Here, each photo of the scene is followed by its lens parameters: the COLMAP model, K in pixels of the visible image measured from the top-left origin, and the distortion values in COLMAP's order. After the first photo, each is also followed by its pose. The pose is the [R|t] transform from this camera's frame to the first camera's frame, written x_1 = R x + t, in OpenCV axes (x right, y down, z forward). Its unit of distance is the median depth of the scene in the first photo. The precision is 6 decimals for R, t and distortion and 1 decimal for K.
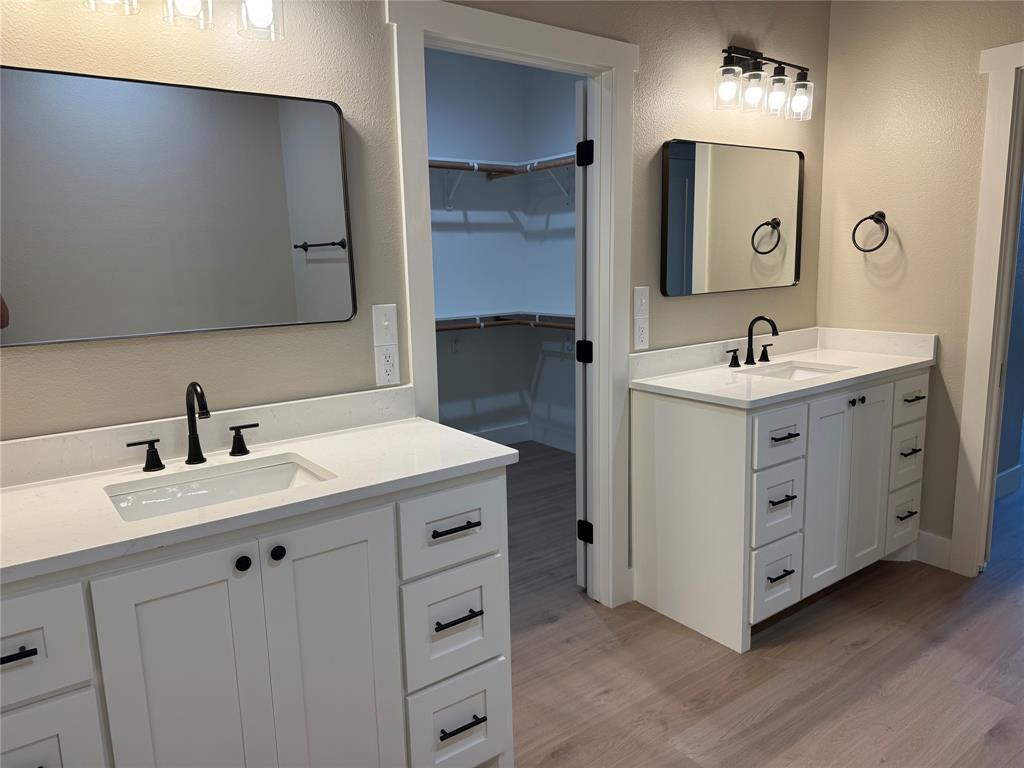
lens RADIAL K [[720.6, 0, 512.0], [0, 720.6, 384.0], [0, 0, 1]] dist [0.033599, -0.006538]
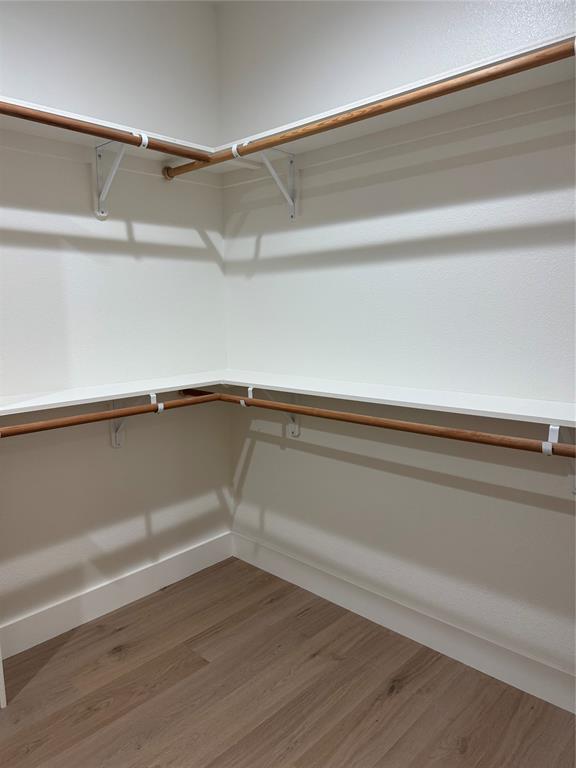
lens RADIAL K [[540.4, 0, 288.0], [0, 540.4, 384.0], [0, 0, 1]] dist [0.033599, -0.006538]
pose [[0.982172, -0.018808, 0.187043, -0.020494], [0.025941, 0.999024, -0.035759, -0.079017], [-0.186188, 0.039974, 0.981701, 0.515246]]
